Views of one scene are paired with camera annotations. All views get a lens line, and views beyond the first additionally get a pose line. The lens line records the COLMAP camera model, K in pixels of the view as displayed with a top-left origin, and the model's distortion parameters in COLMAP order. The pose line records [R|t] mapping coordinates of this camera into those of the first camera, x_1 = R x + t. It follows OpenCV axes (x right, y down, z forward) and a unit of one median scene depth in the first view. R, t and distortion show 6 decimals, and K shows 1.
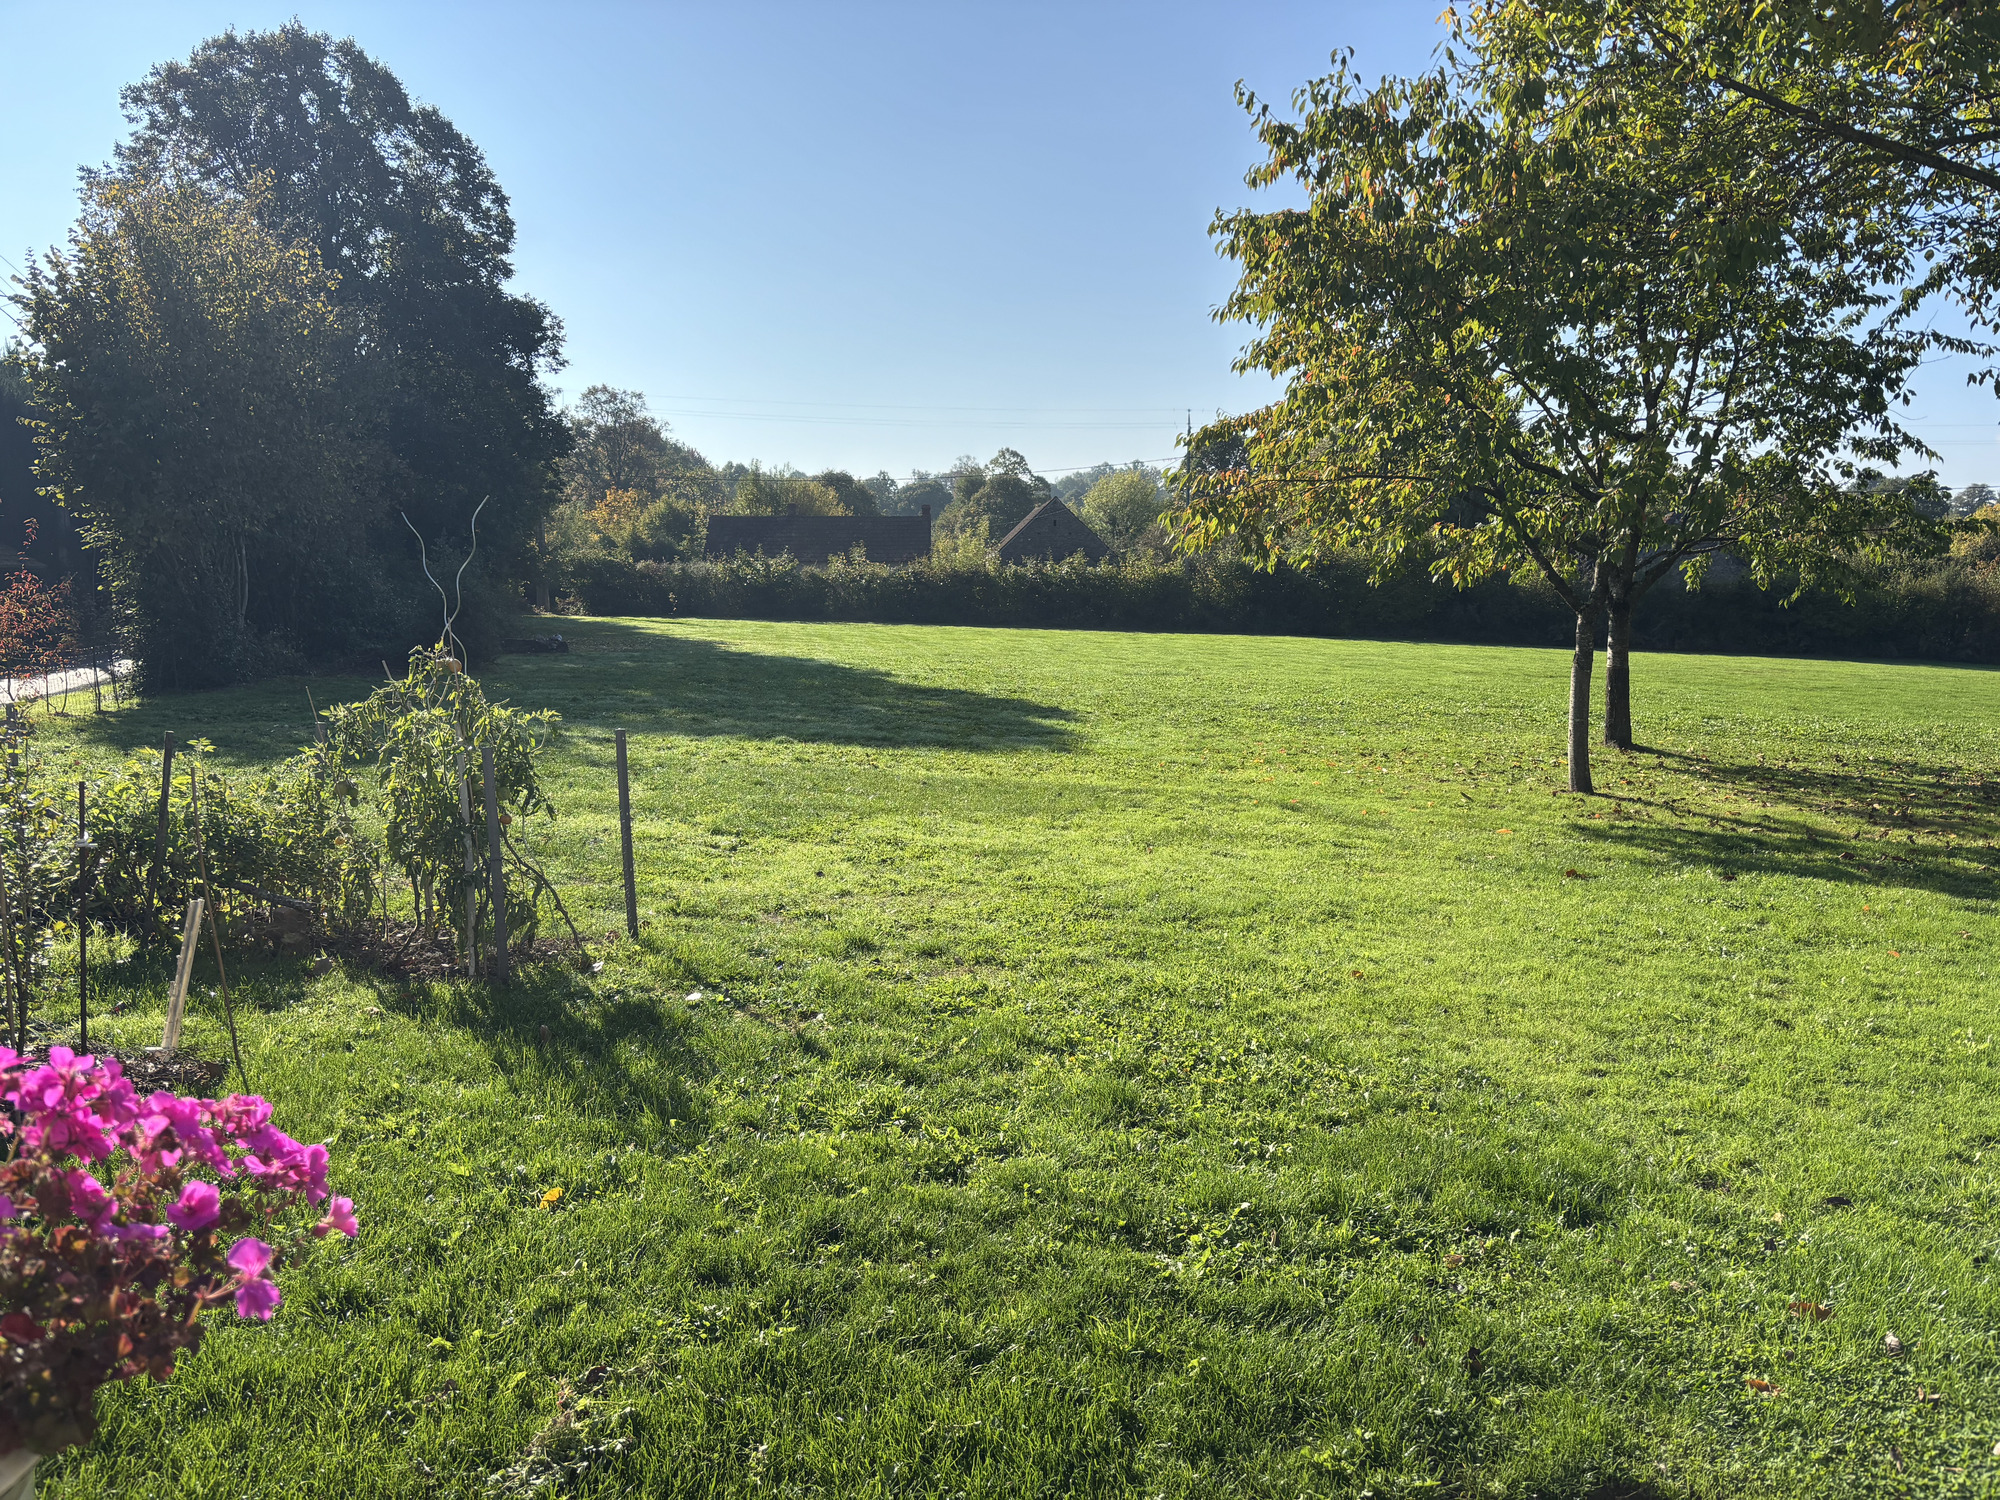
lens RADIAL K [[1533.3, 0, 1000.6], [0, 1533.3, 753.8], [0, 0, 1]] dist [0.065448, -0.084166]
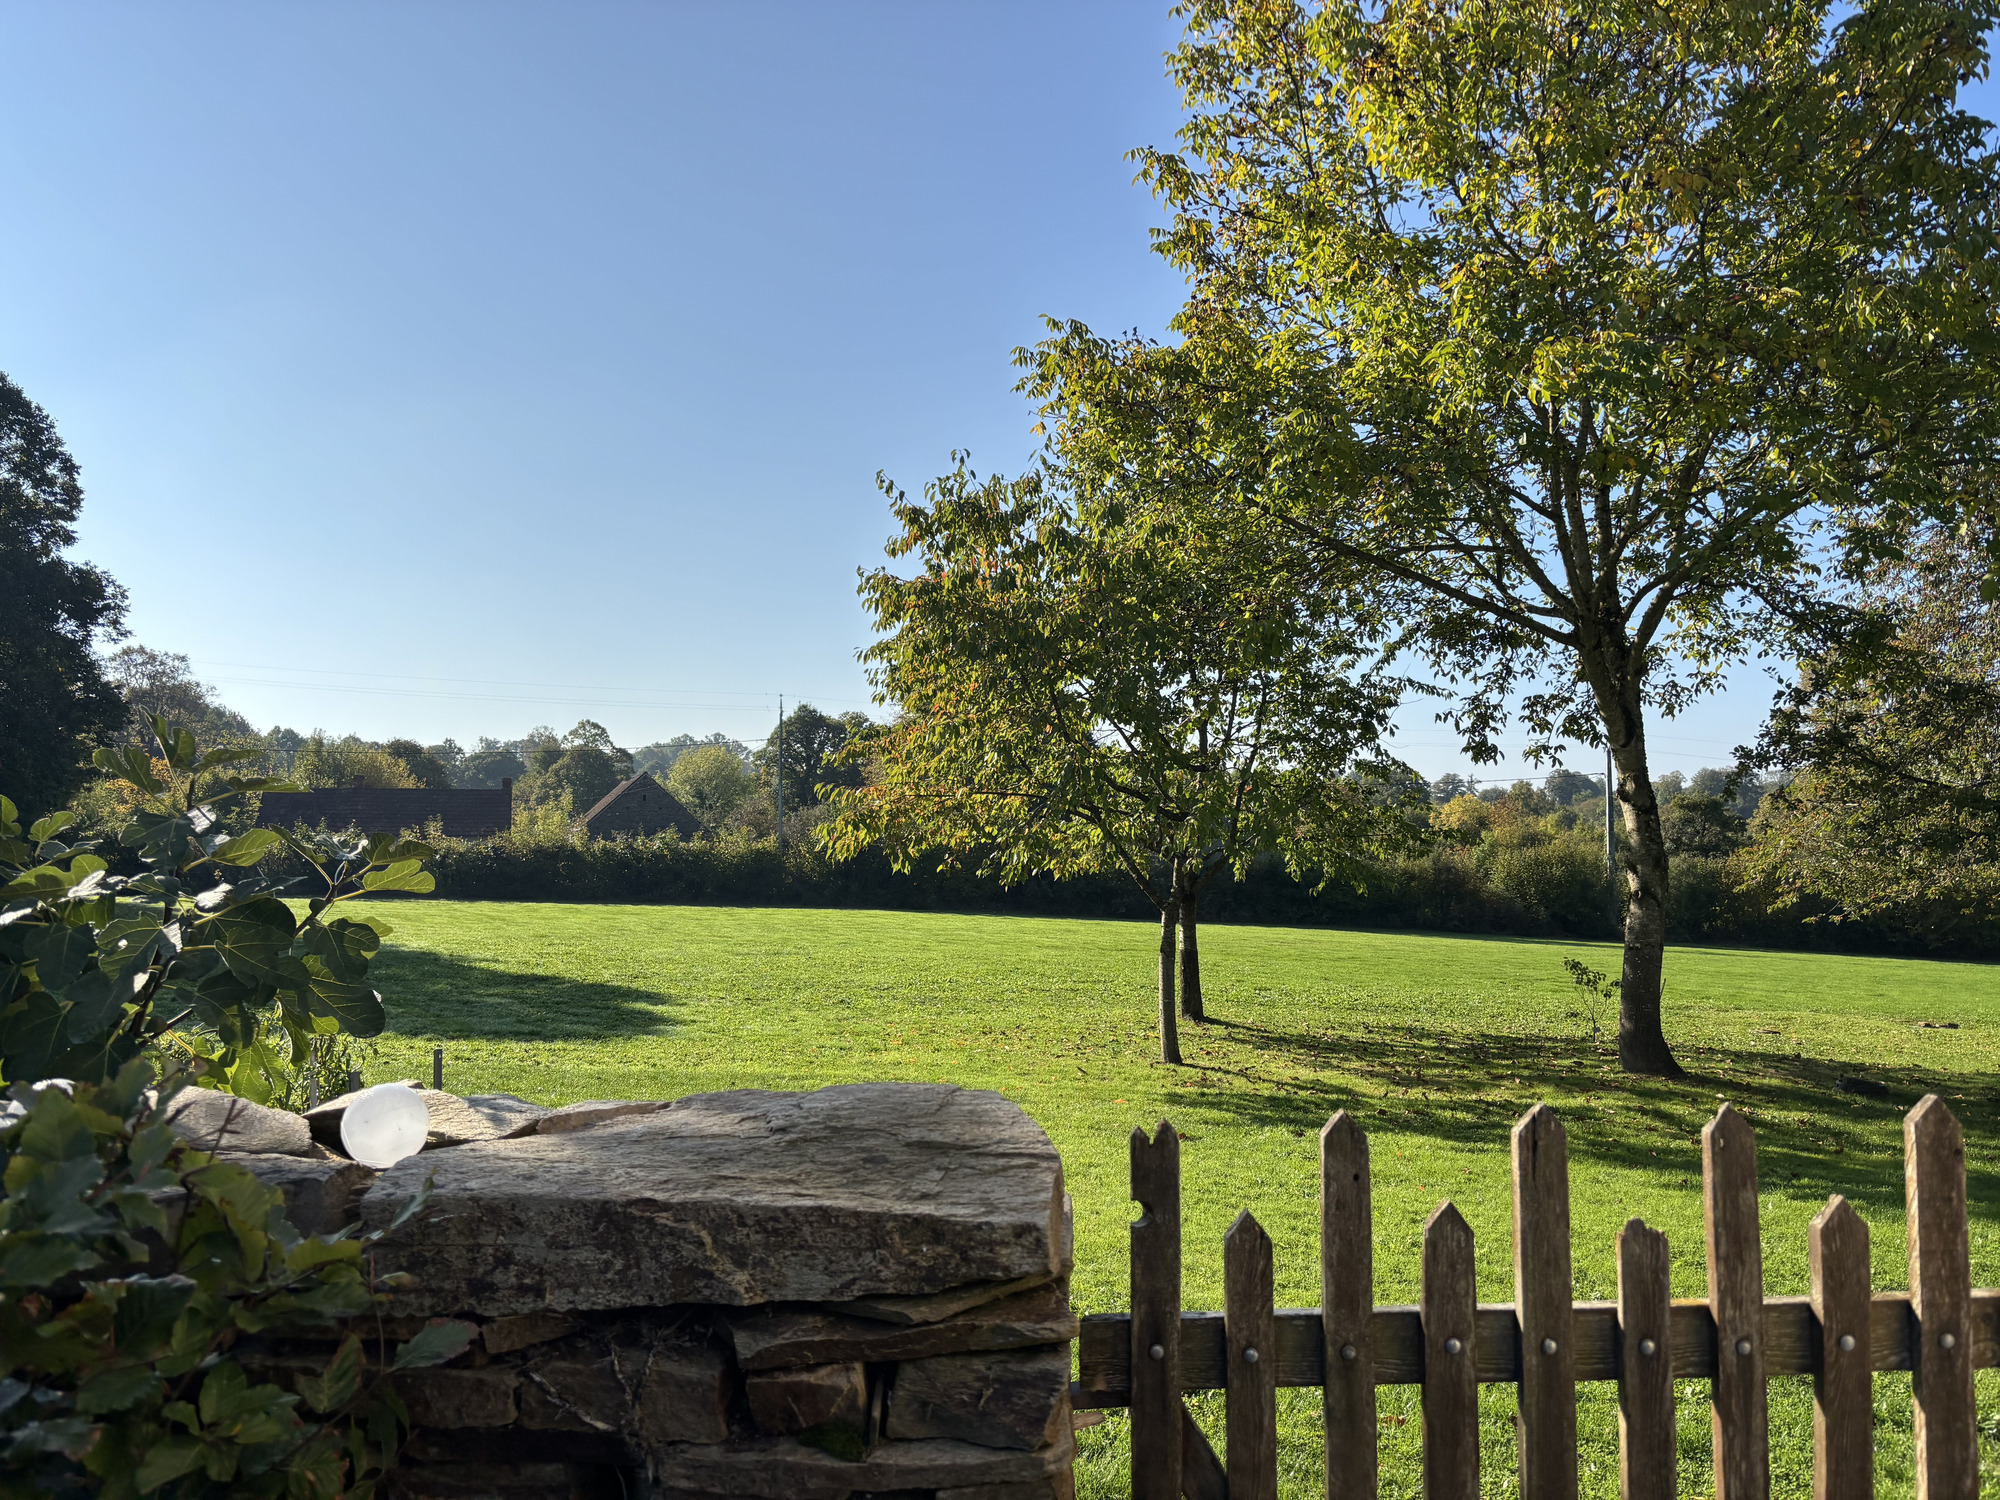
lens RADIAL K [[1533.3, 0, 995.6], [0, 1533.3, 744.9], [0, 0, 1]] dist [0.065448, -0.084166]
pose [[0.964098, 0.020006, 0.264791, -0.051389], [0.027856, 0.984036, -0.175773, -0.008689], [-0.264080, 0.176839, 0.948151, -0.086979]]
